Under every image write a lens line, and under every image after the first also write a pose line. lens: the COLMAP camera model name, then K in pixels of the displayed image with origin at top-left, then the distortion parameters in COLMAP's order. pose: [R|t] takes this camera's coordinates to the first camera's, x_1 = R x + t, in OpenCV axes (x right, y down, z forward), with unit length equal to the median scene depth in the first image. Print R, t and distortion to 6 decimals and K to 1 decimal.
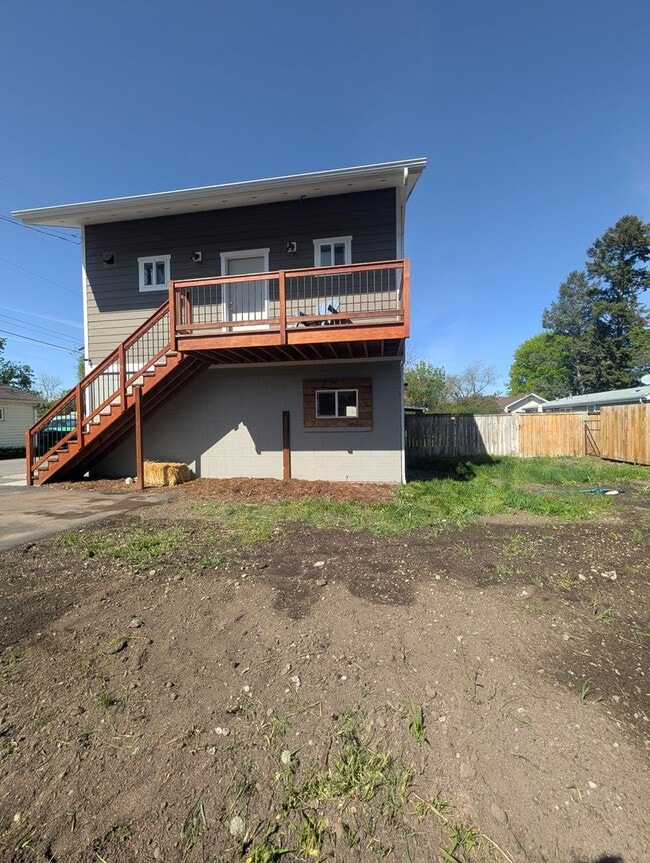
lens RADIAL K [[333.5, 0, 326.2], [0, 333.5, 429.8], [0, 0, 1]] dist [0.006460, -0.000598]
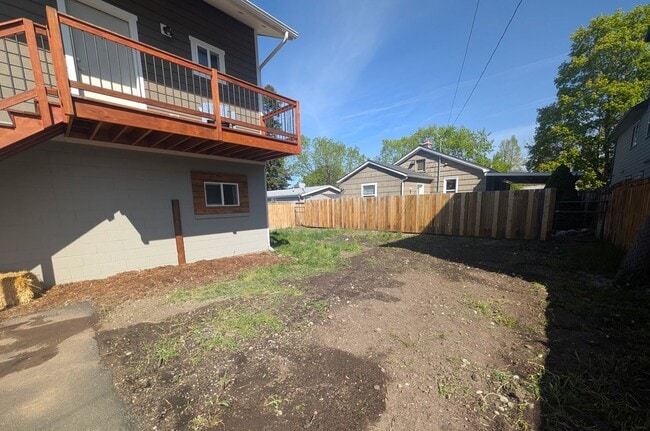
lens RADIAL K [[249.7, 0, 329.8], [0, 249.7, 242.7], [0, 0, 1]] dist [0.006698, -0.000782]
pose [[0.538731, -0.123312, 0.833405, -0.543848], [0.028781, 0.991347, 0.128076, -0.008873], [-0.841986, -0.045012, 0.537618, 0.174207]]
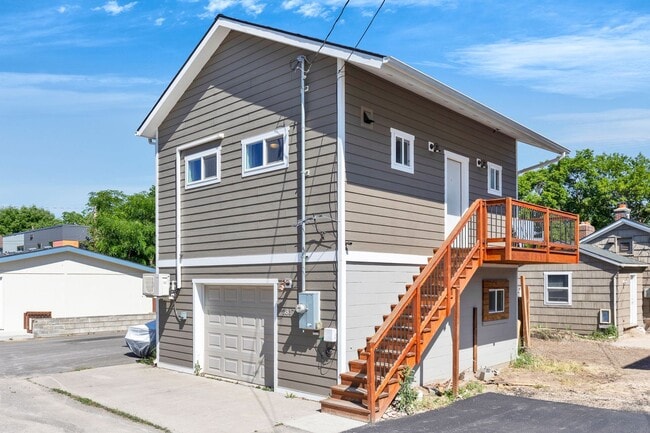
lens RADIAL K [[520.3, 0, 319.9], [0, 520.3, 277.4], [0, 0, 1]] dist [0.038462, -0.033512]
pose [[0.555843, 0.018474, 0.831082, -1.902032], [0.014764, 0.999376, -0.032090, -0.111688], [-0.831156, 0.030106, 0.555223, 0.483333]]
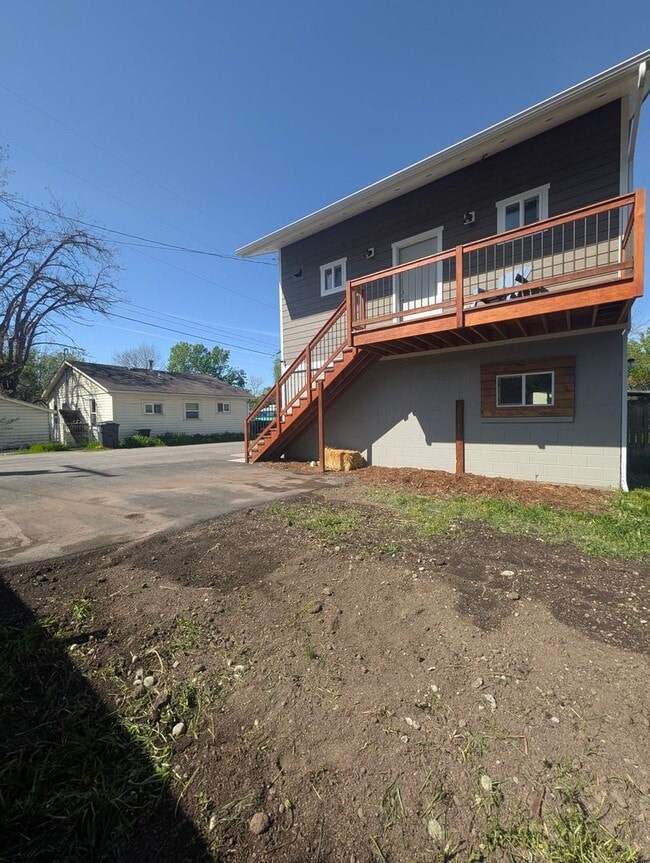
lens RADIAL K [[333.5, 0, 326.1], [0, 333.5, 429.6], [0, 0, 1]] dist [0.006460, -0.000598]
pose [[0.886111, 0.015943, -0.463198, -0.019339], [-0.002371, 0.999551, 0.029867, -0.000491], [0.463467, -0.025367, 0.885751, 0.004112]]
